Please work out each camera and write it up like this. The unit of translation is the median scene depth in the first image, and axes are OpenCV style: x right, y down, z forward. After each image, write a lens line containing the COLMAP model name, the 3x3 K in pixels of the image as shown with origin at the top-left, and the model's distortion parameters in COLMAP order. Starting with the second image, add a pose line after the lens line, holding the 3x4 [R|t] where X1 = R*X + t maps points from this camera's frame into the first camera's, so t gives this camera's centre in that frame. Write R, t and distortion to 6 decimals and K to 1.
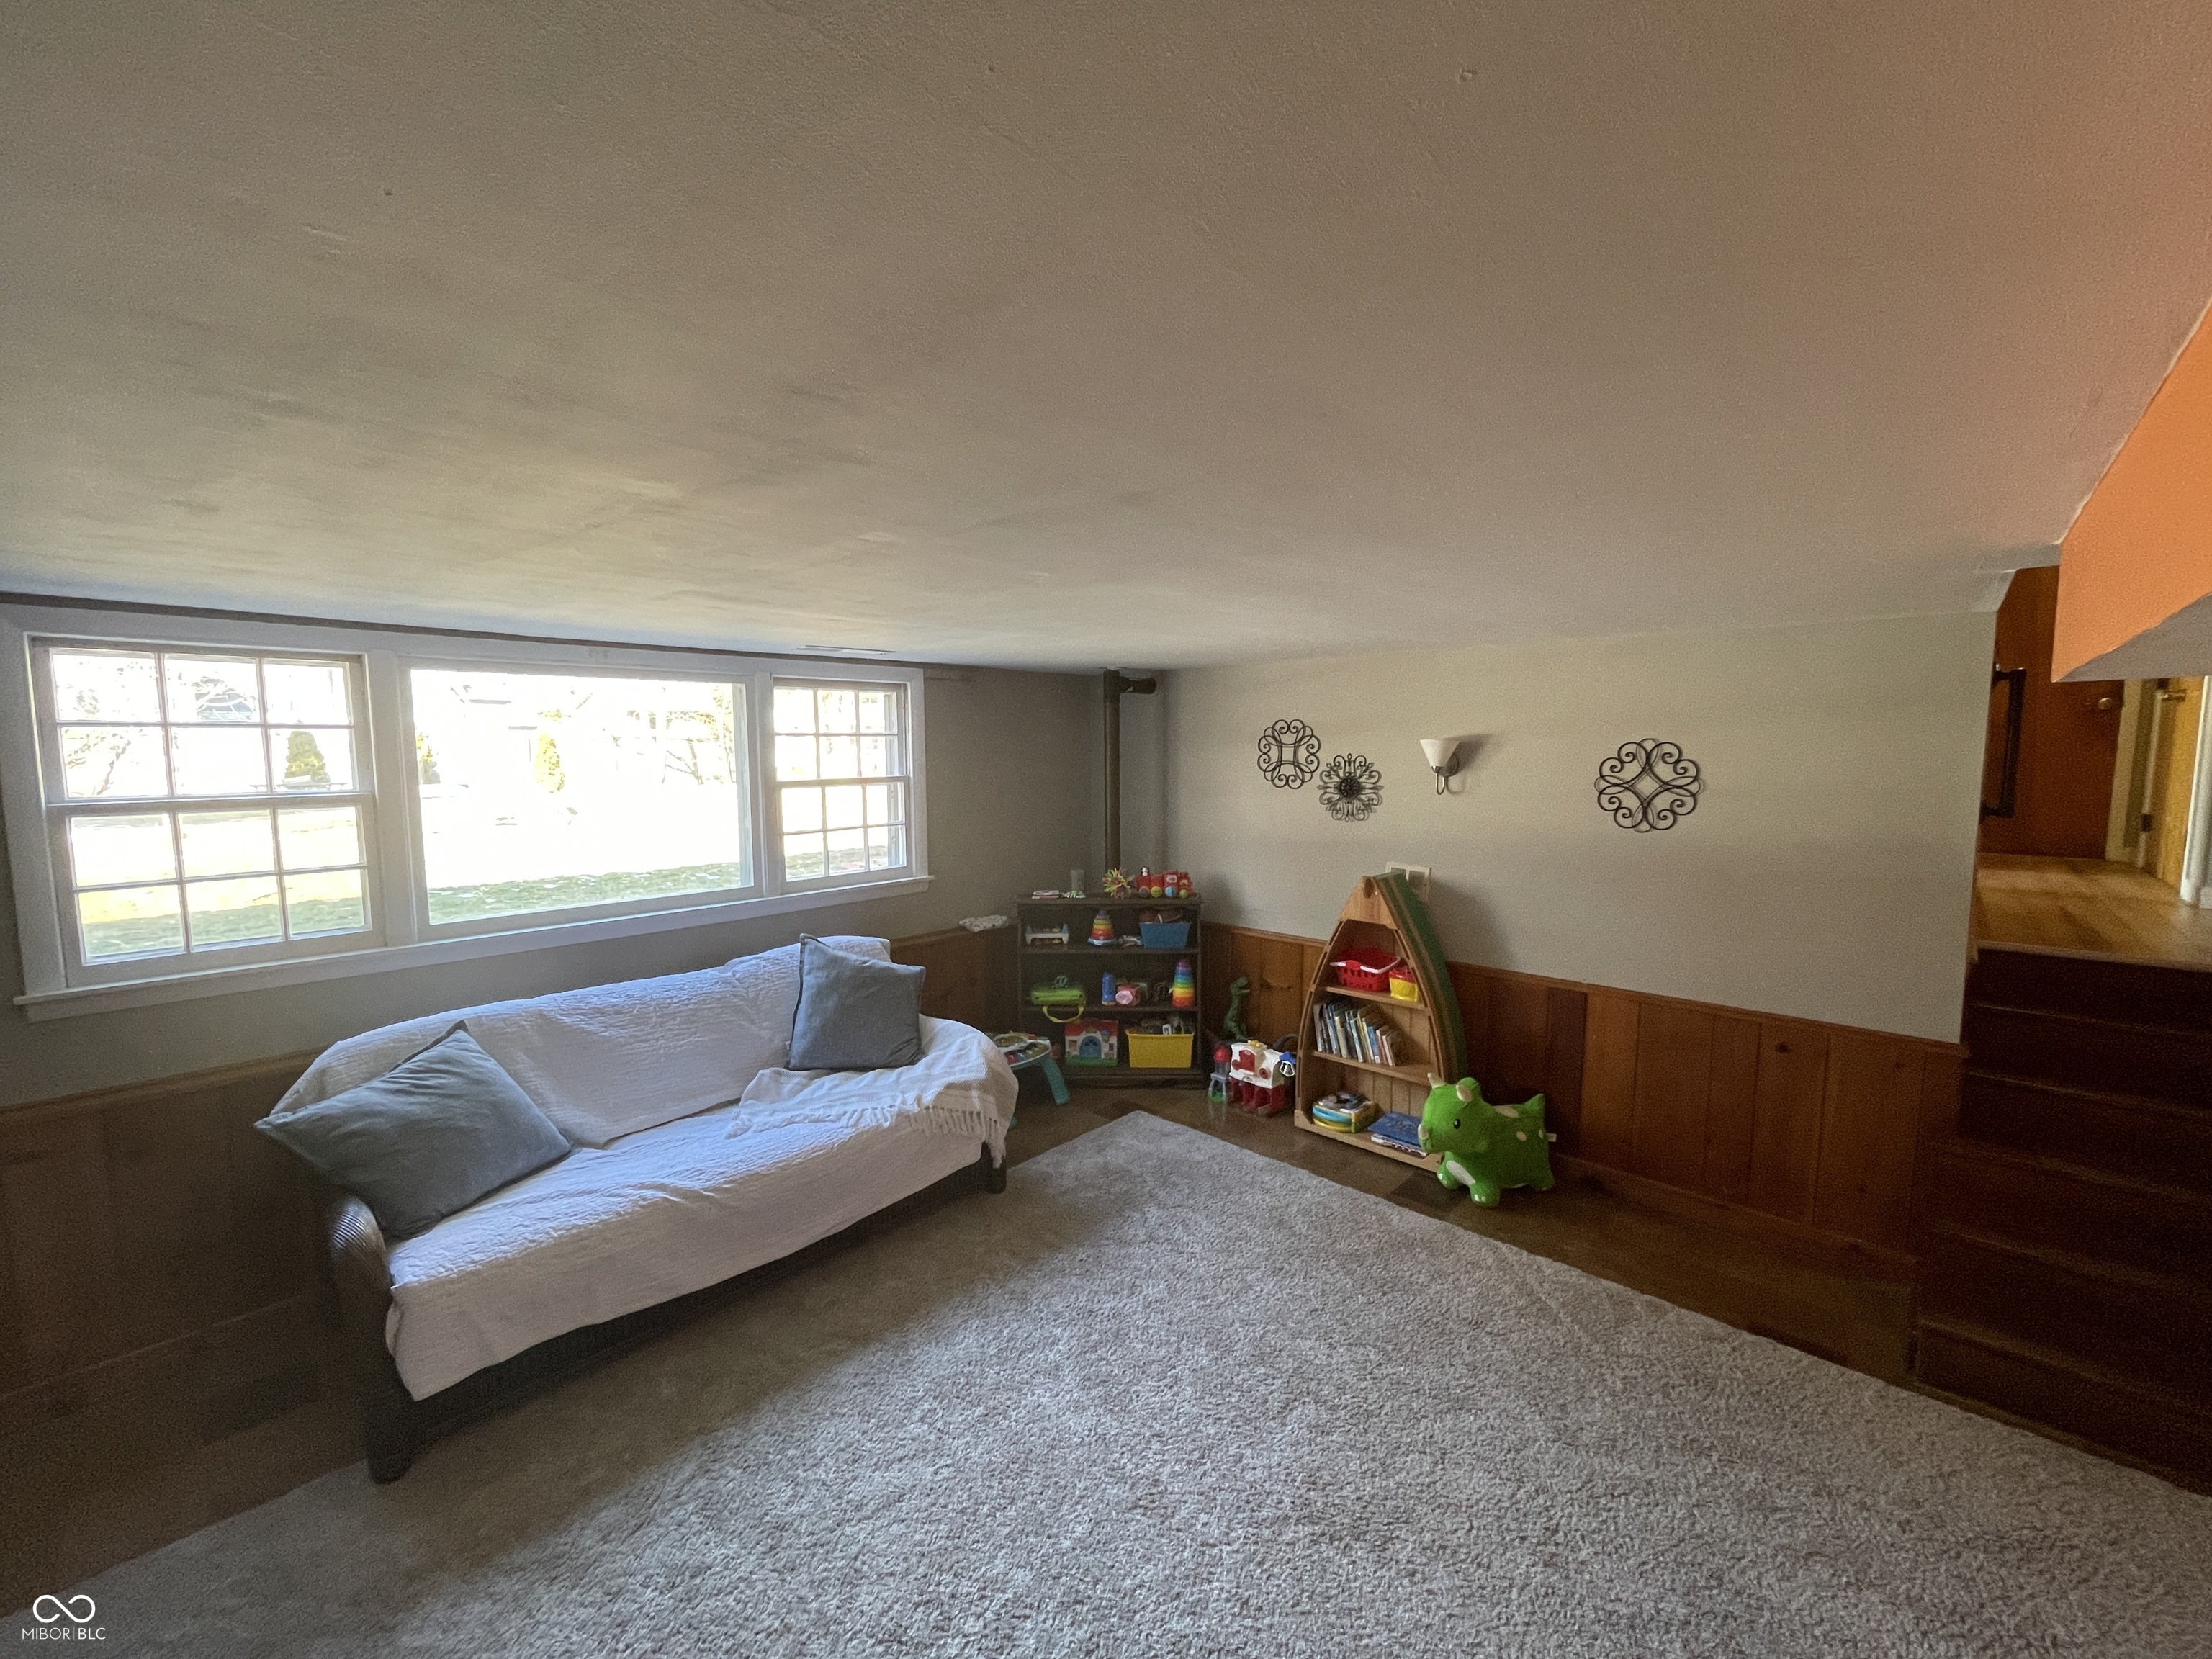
lens RADIAL K [[903.2, 0, 1102.4], [0, 903.2, 828.8], [0, 0, 1]] dist [-0.000849, -0.000019]
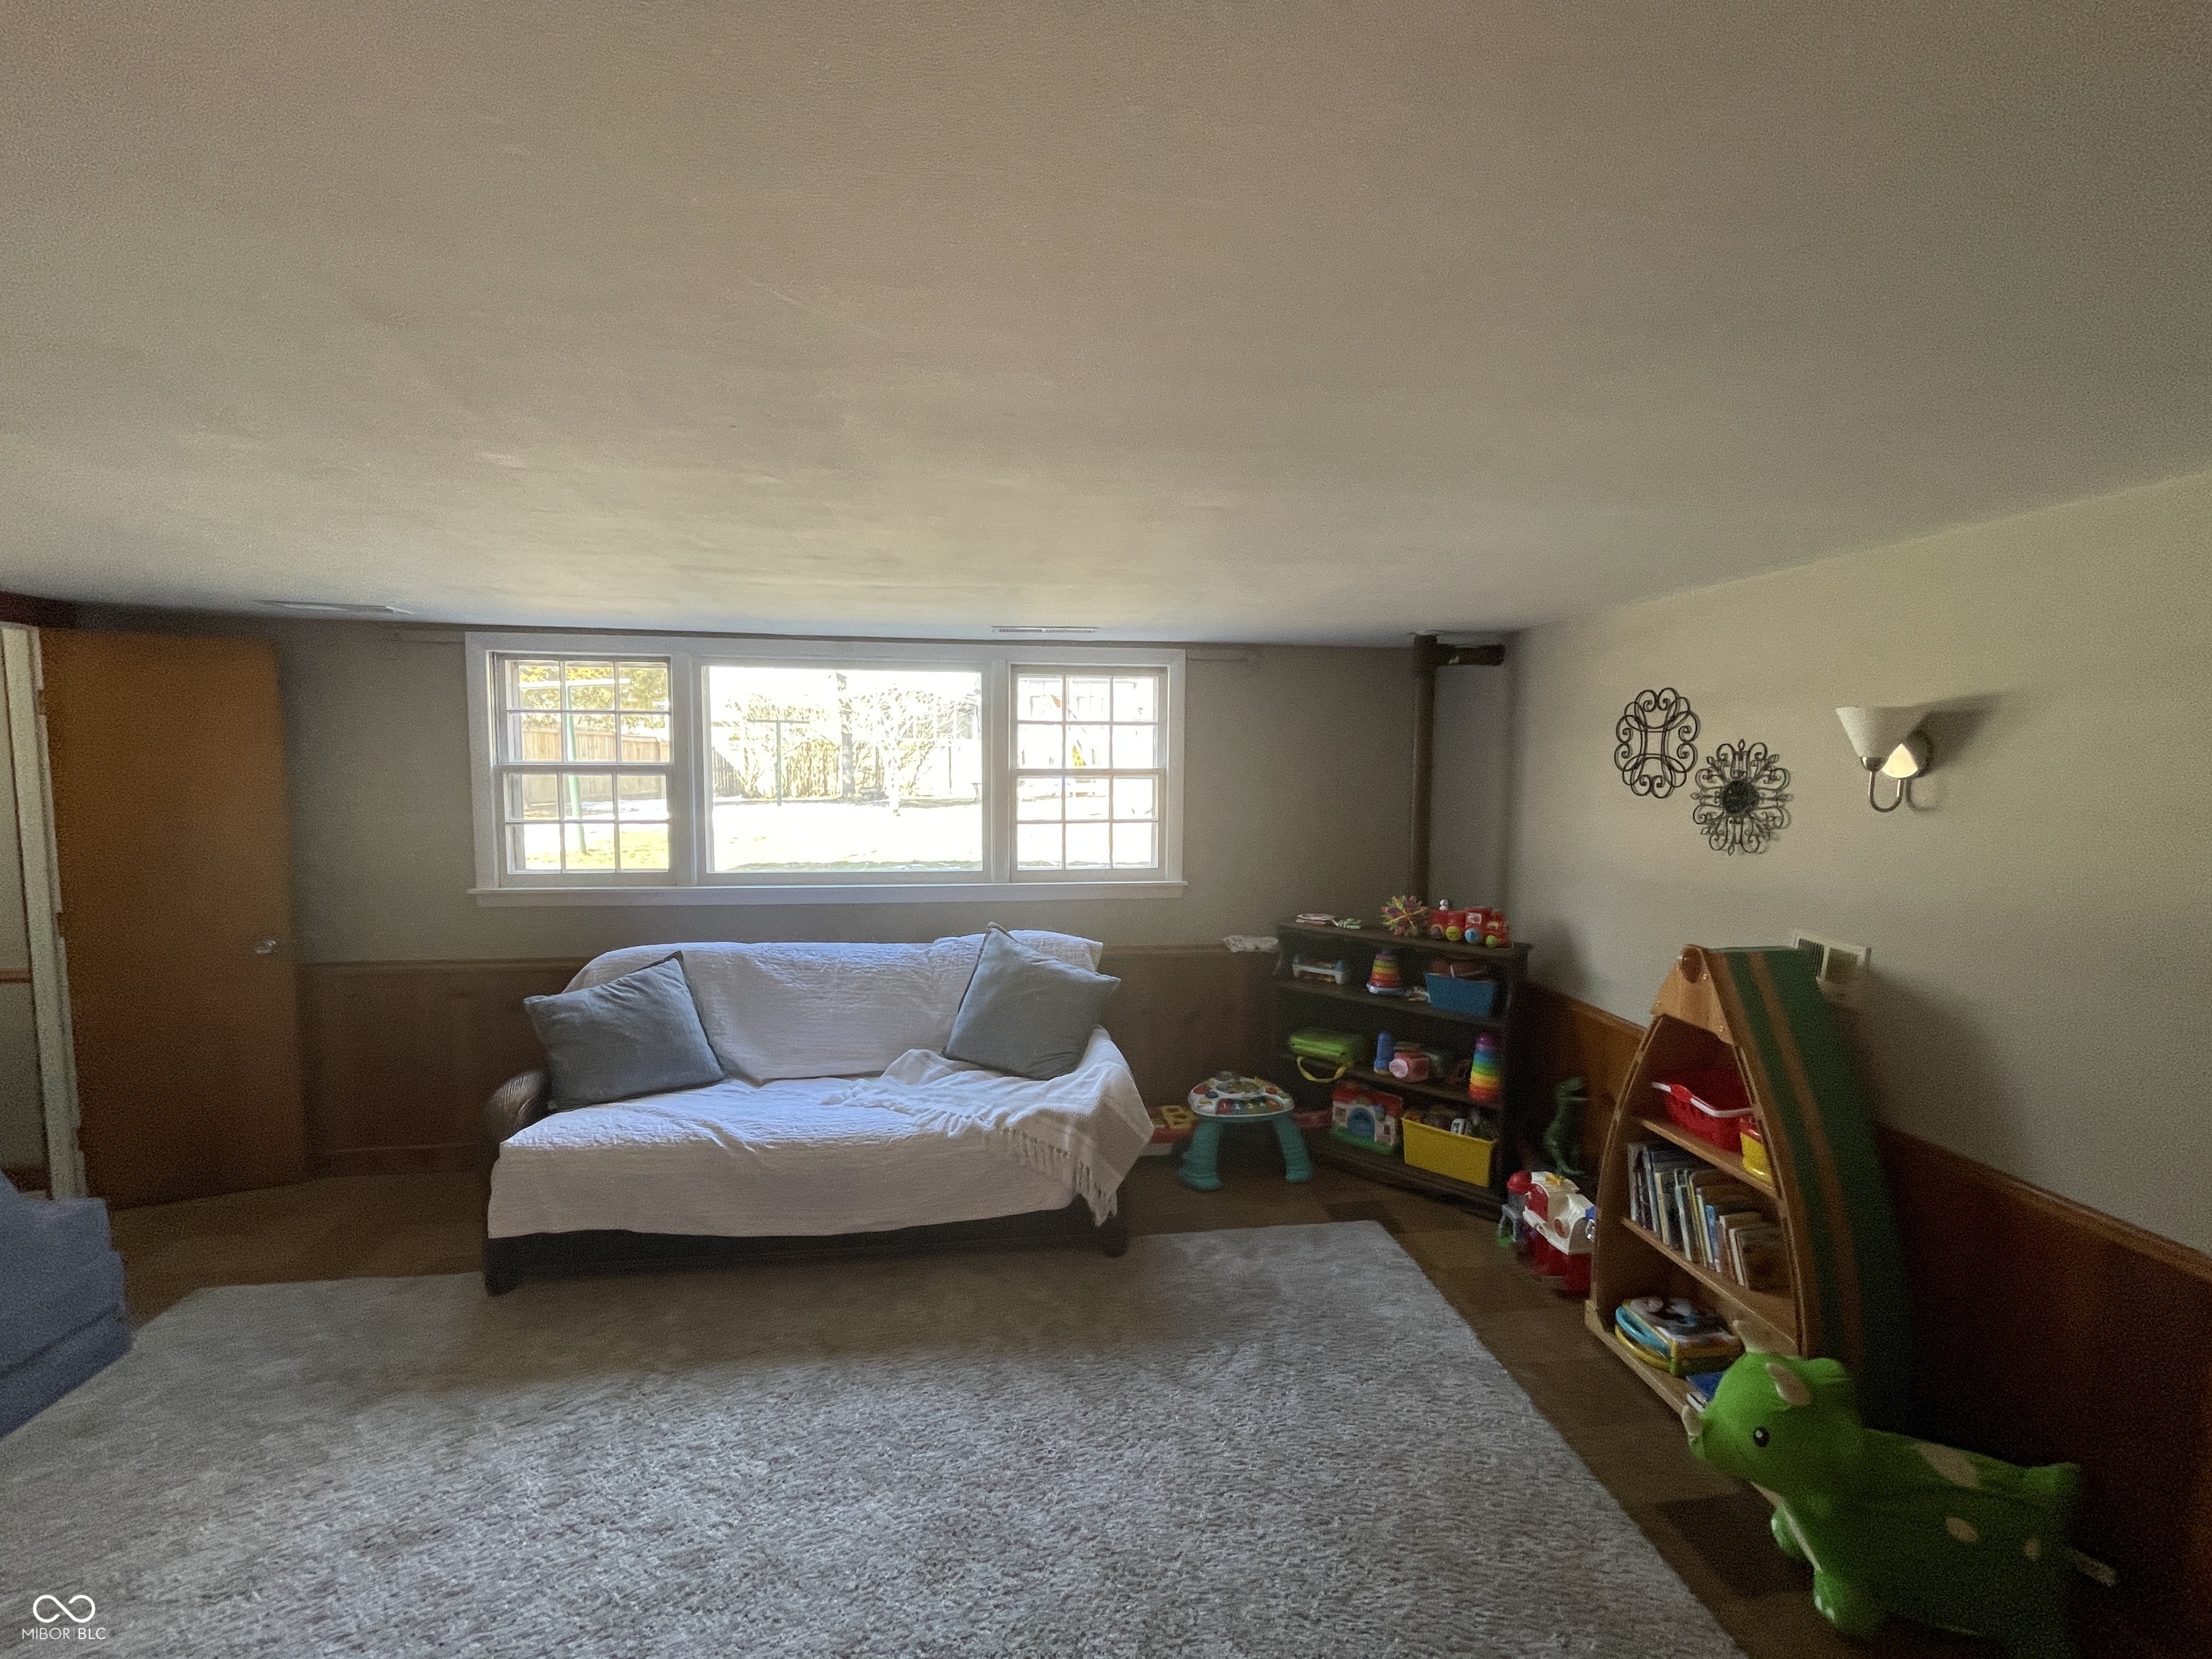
lens RADIAL K [[903.2, 0, 1102.4], [0, 903.2, 828.8], [0, 0, 1]] dist [-0.000849, -0.000019]
pose [[0.771535, 0.056628, -0.633661, 0.335103], [-0.070045, 0.997536, 0.003859, 0.002412], [0.632319, 0.041407, 0.773601, 0.282494]]
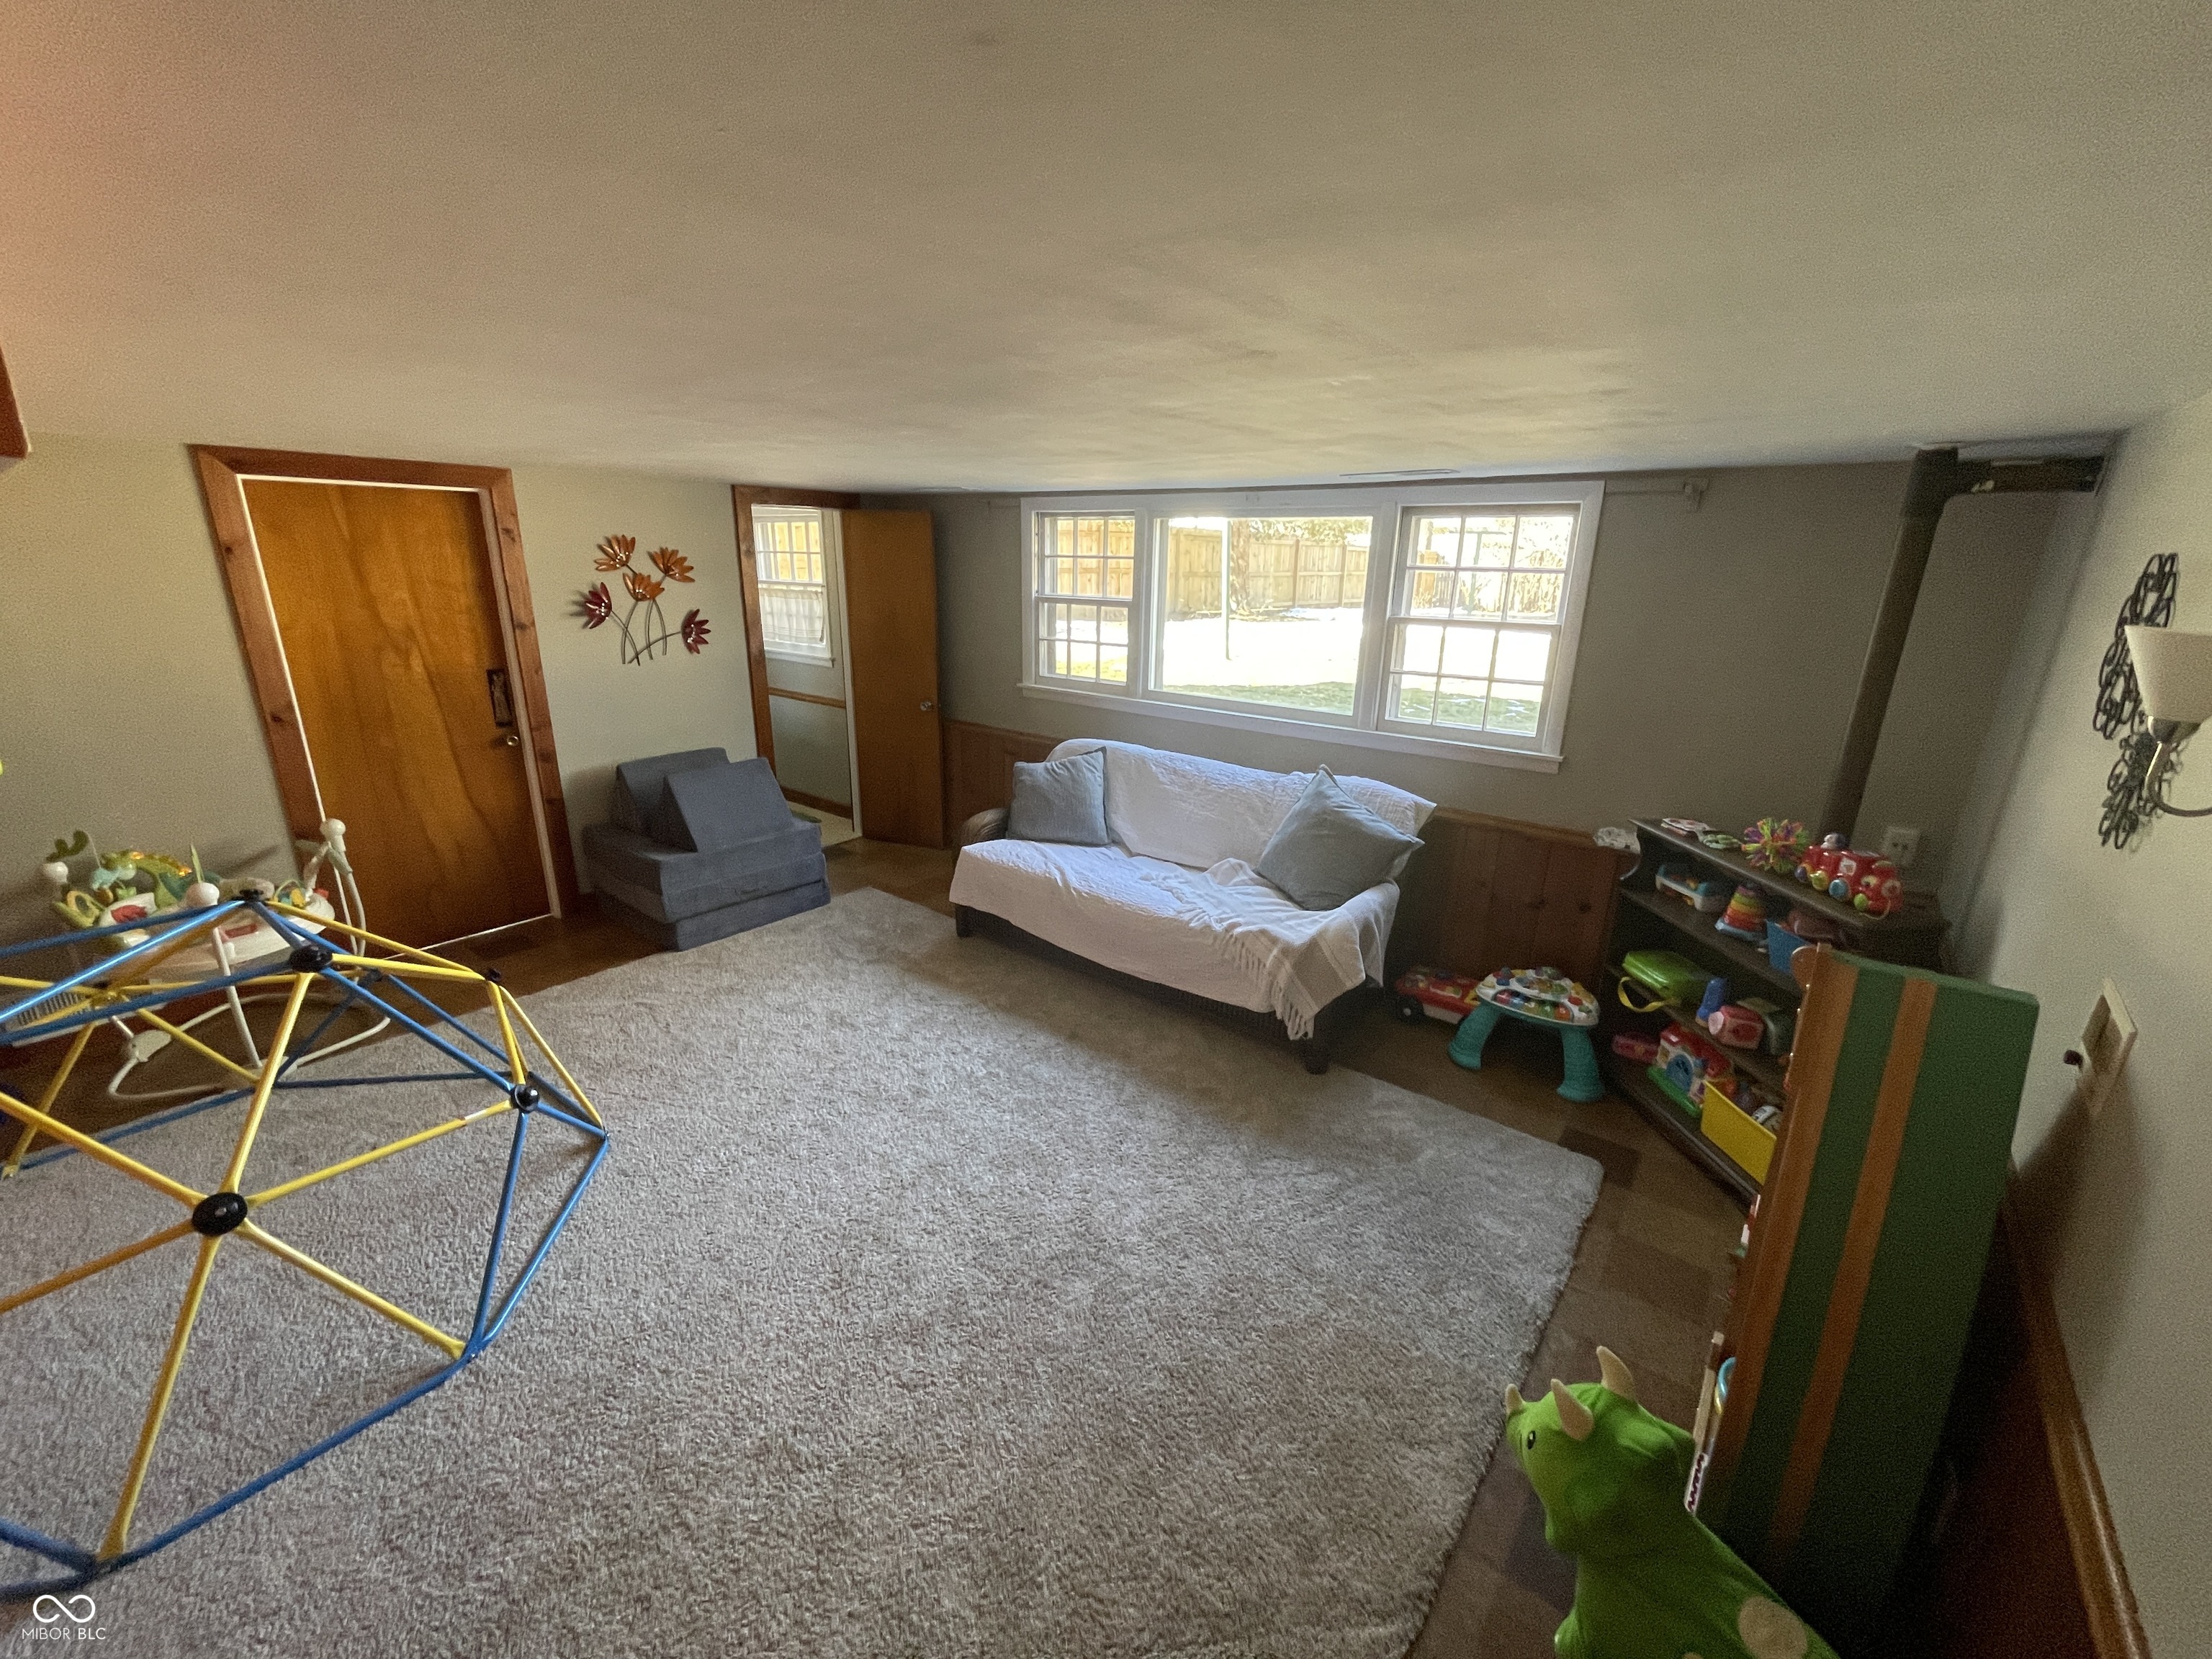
lens RADIAL K [[903.2, 0, 1102.4], [0, 903.2, 828.8], [0, 0, 1]] dist [-0.000849, -0.000019]
pose [[0.076825, 0.293376, -0.952905, 0.600397], [-0.113773, 0.952066, 0.283946, -0.072920], [0.990532, 0.086601, 0.106521, 0.571657]]
